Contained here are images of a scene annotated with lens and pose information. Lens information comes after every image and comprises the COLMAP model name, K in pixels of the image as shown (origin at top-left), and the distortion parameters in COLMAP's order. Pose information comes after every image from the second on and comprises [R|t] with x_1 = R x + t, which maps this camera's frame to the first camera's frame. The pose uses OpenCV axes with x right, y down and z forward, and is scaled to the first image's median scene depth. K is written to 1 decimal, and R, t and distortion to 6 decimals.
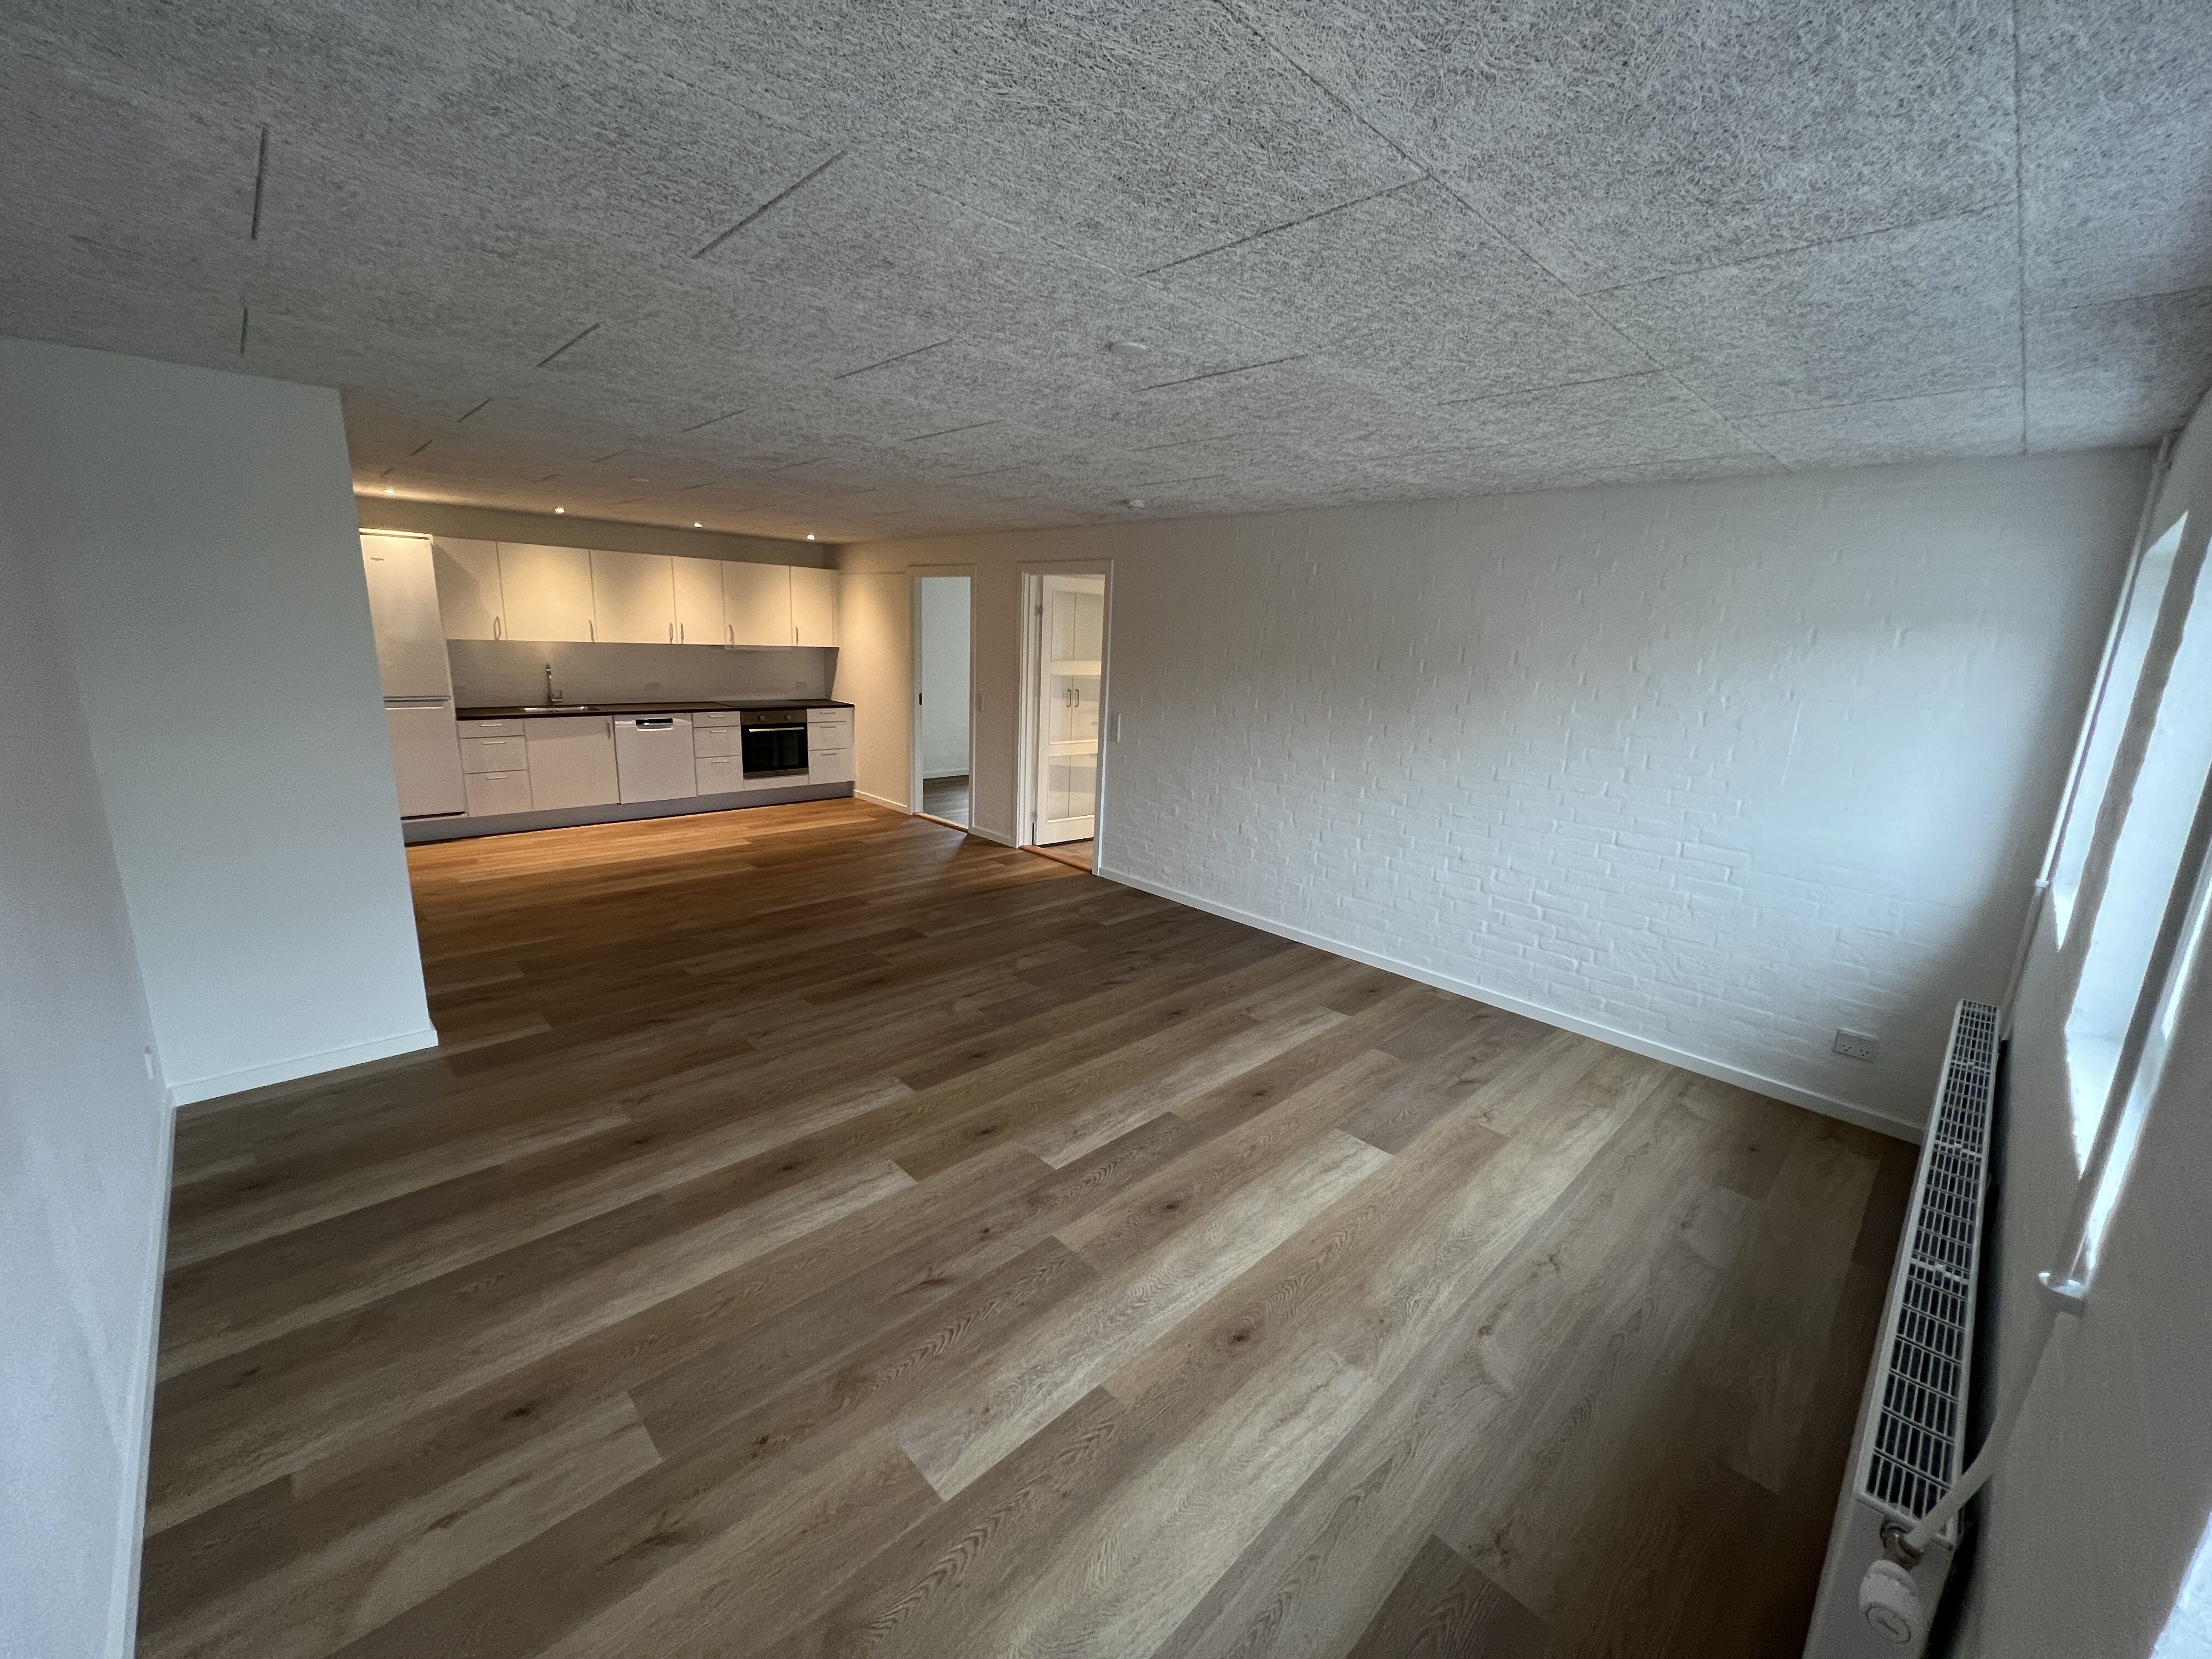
lens RADIAL K [[881.1, 0, 1106.0], [0, 881.1, 829.5], [0, 0, 1]] dist [0.000047, 0.000129]
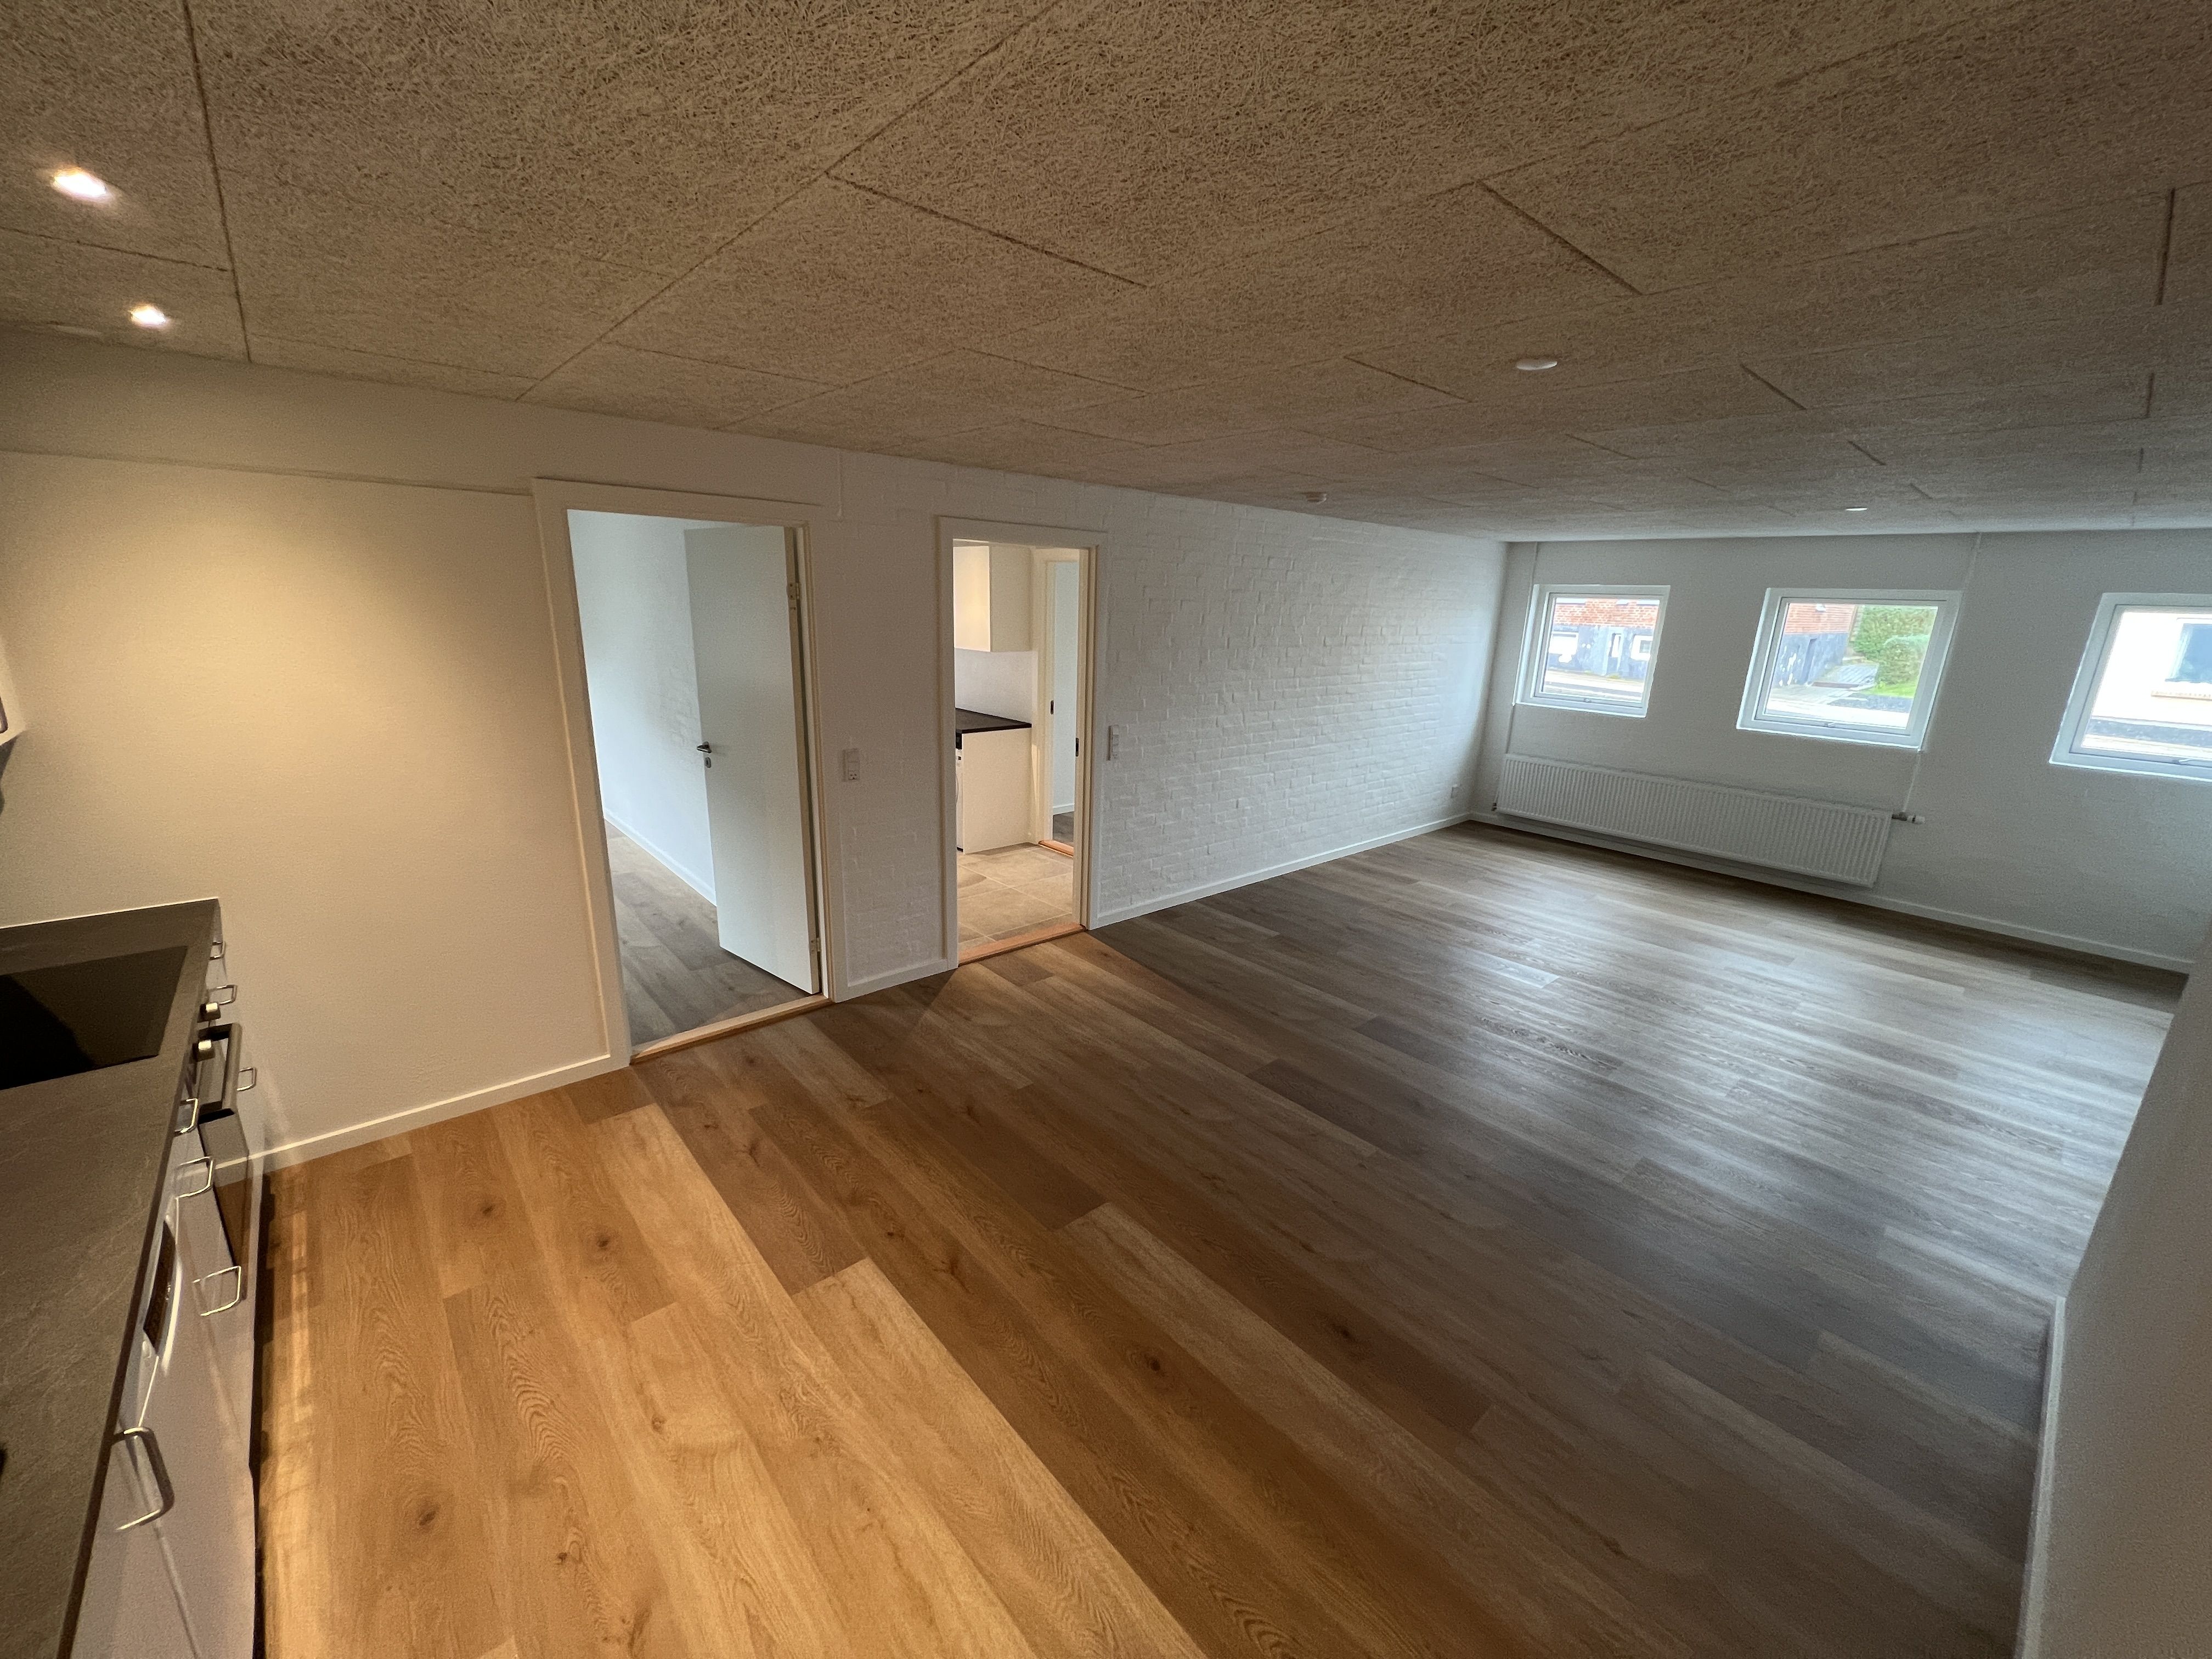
lens RADIAL K [[881.1, 0, 1106.0], [0, 881.1, 829.5], [0, 0, 1]] dist [0.000047, 0.000129]
pose [[0.043682, -0.297988, 0.953570, -1.222713], [0.190186, 0.939506, 0.284881, -0.425027], [-0.980776, 0.168911, 0.097713, 1.460324]]
